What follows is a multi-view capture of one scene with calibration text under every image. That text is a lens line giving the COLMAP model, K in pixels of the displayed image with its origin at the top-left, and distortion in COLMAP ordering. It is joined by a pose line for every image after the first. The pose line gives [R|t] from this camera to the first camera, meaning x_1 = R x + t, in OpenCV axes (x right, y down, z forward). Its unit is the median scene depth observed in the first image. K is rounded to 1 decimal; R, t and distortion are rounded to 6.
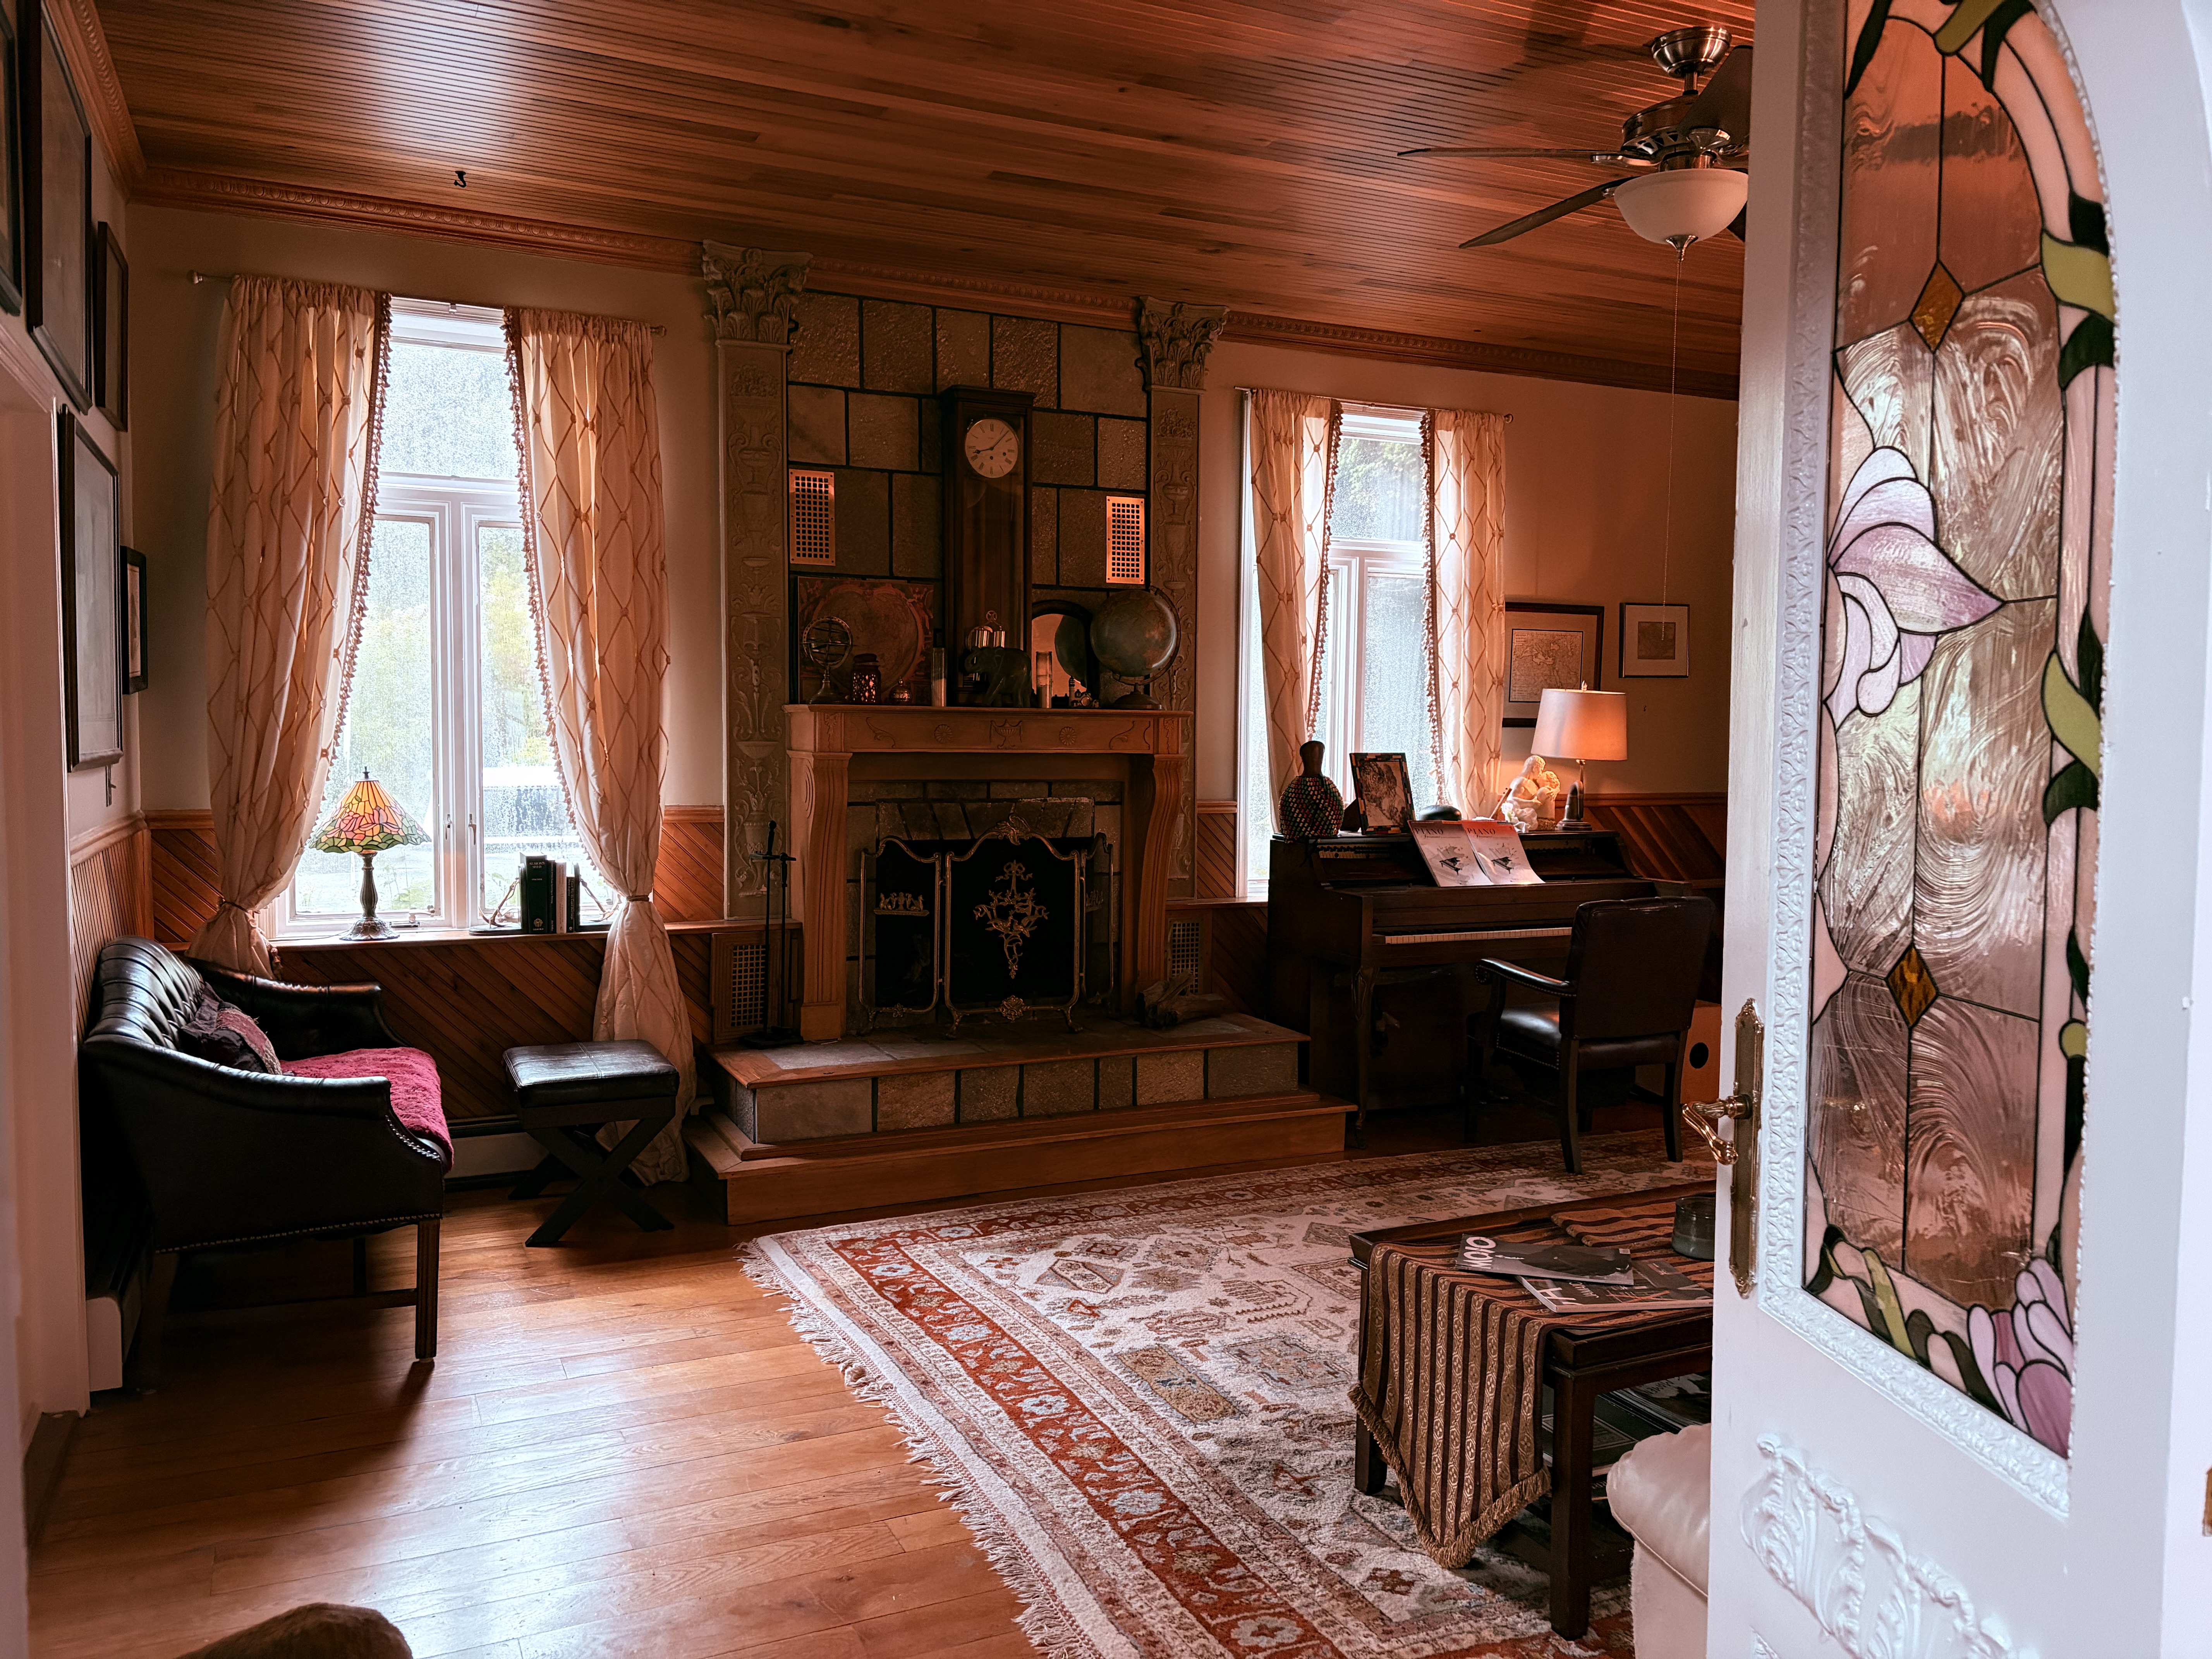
lens RADIAL K [[1662.7, 0, 1103.4], [0, 1662.7, 835.1], [0, 0, 1]] dist [0.092167, -0.100636]
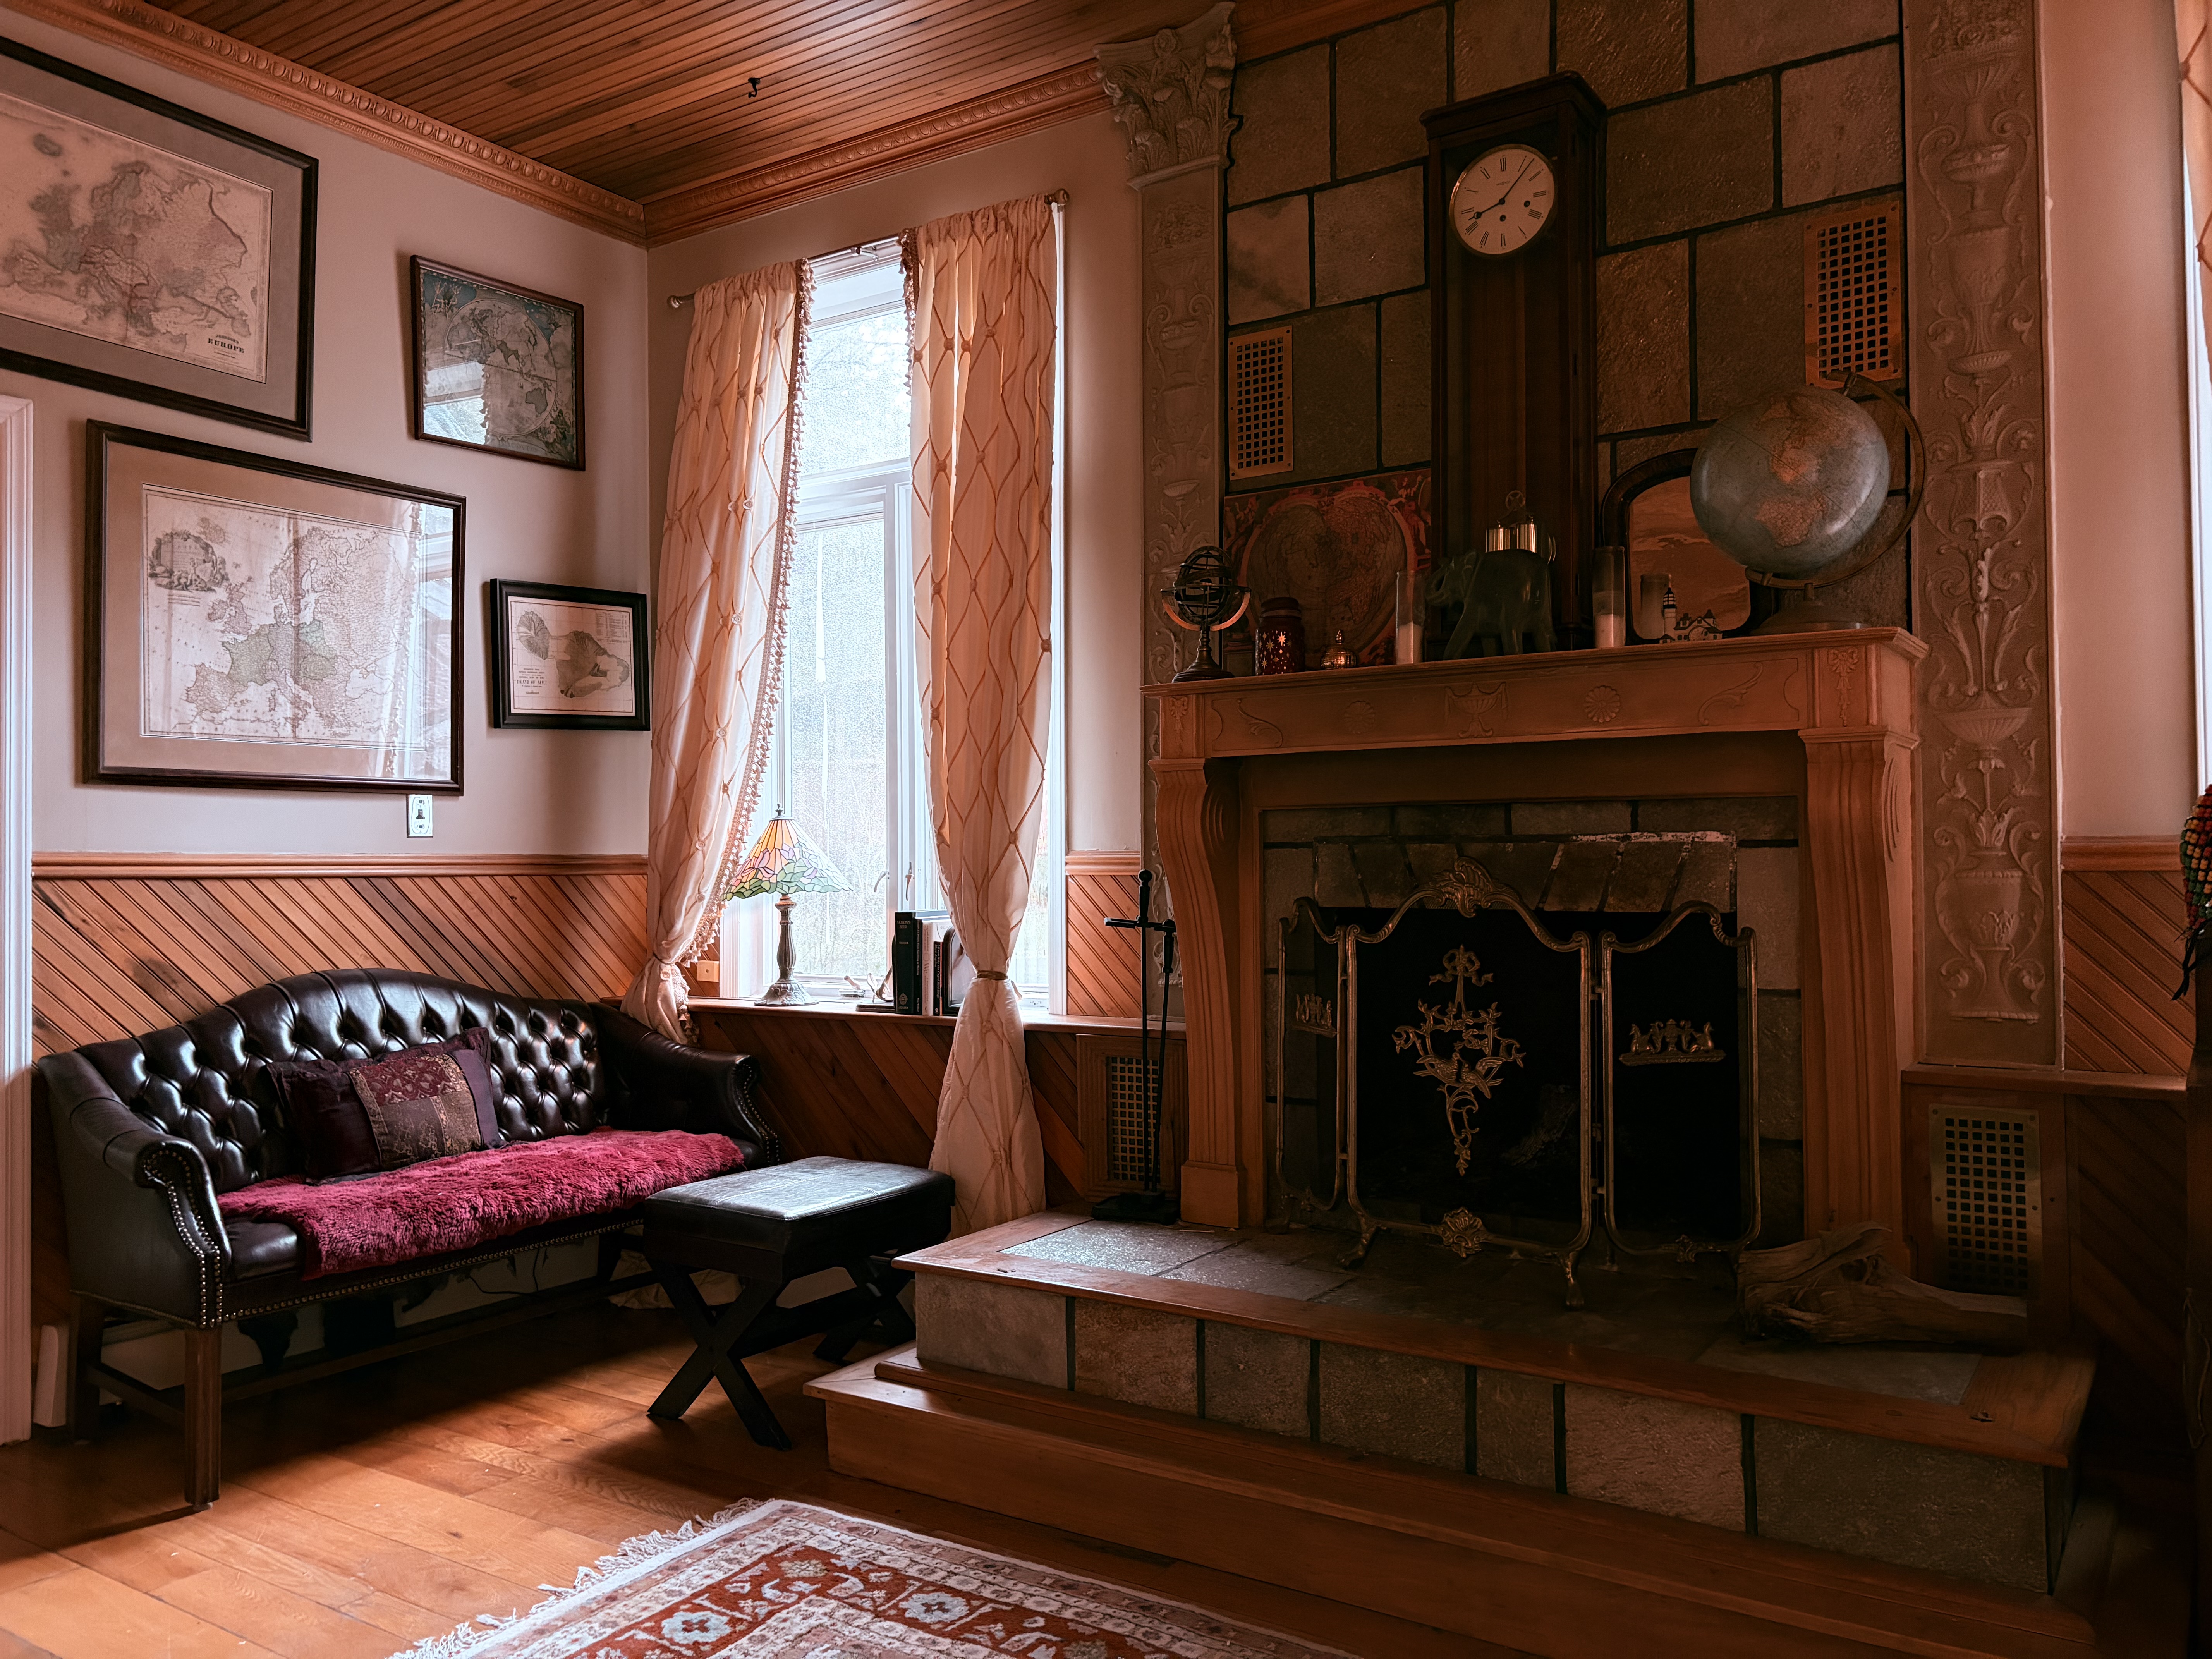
lens RADIAL K [[1684.8, 0, 1096.7], [0, 1684.8, 826.3], [0, 0, 1]] dist [0.048125, -0.044451]
pose [[0.512322, -0.031261, -0.858224, 0.367281], [-0.043082, 0.997143, -0.062040, 0.016383], [0.857712, 0.068758, 0.509512, 0.663389]]
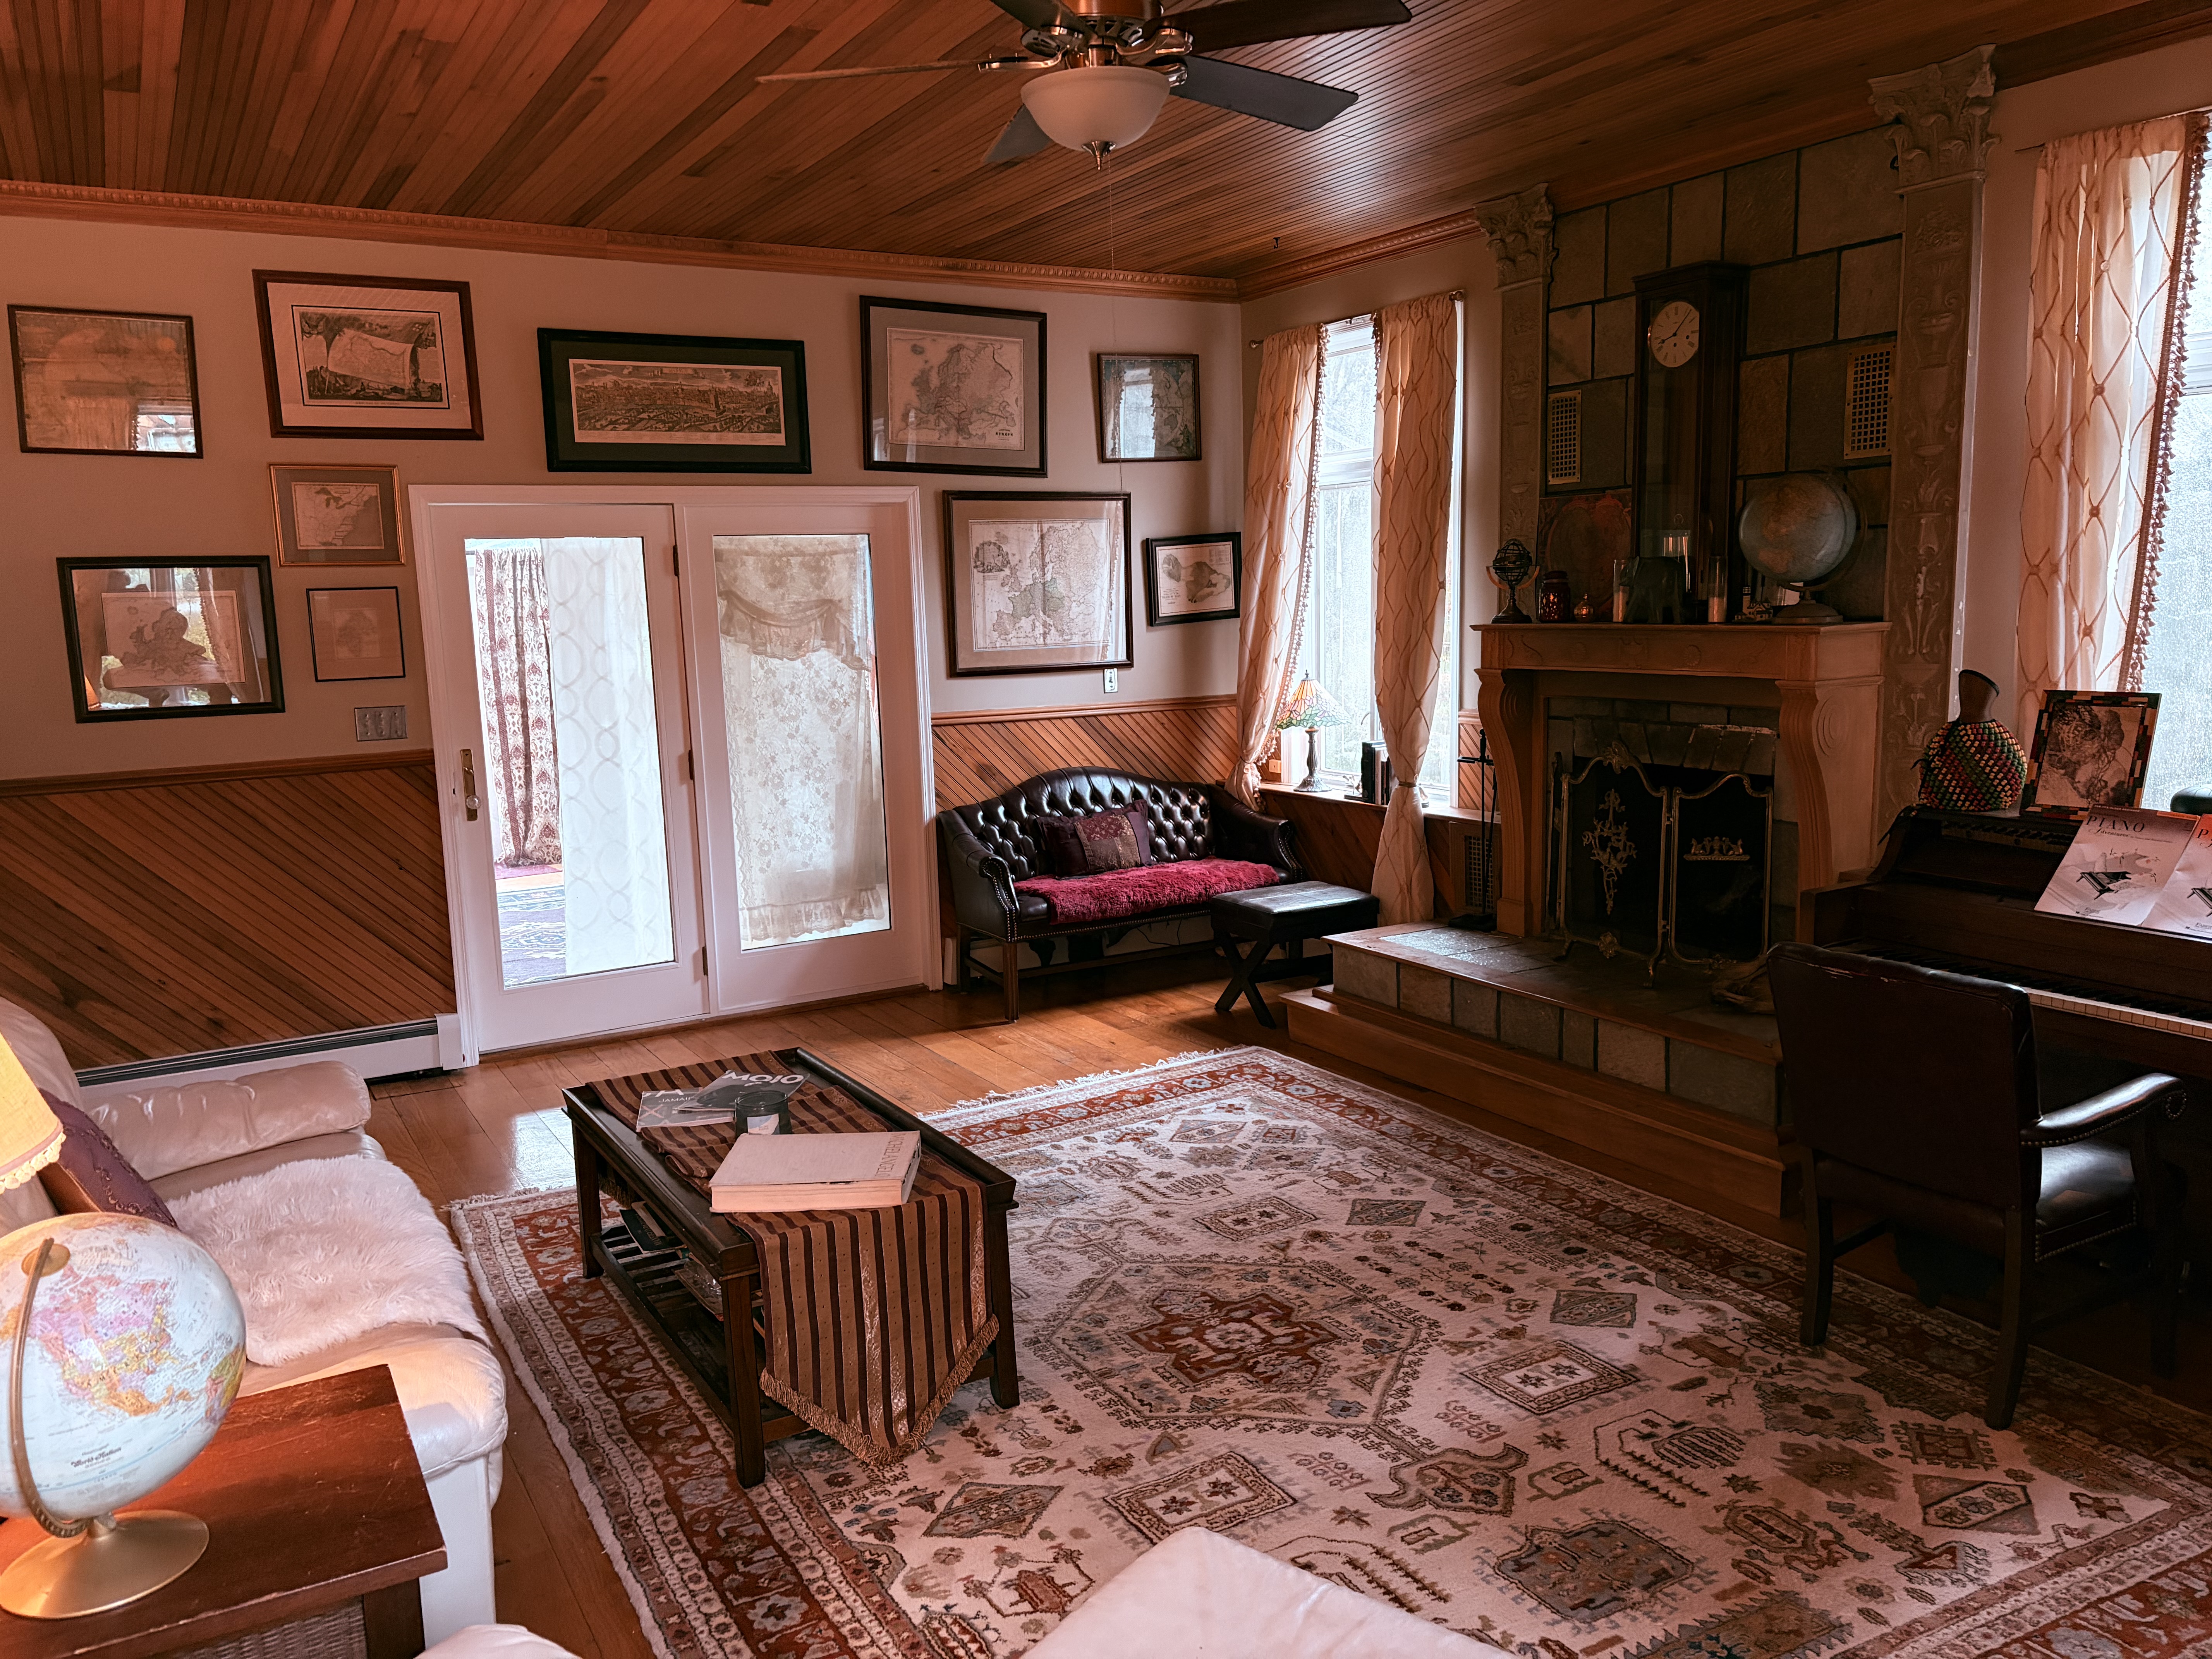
lens RADIAL K [[1662.7, 0, 1103.4], [0, 1662.7, 835.1], [0, 0, 1]] dist [0.092167, -0.100636]
pose [[0.086409, 0.136645, -0.986844, 0.909836], [-0.034271, 0.990371, 0.134132, -0.080970], [0.995670, 0.022230, 0.090260, 0.666814]]
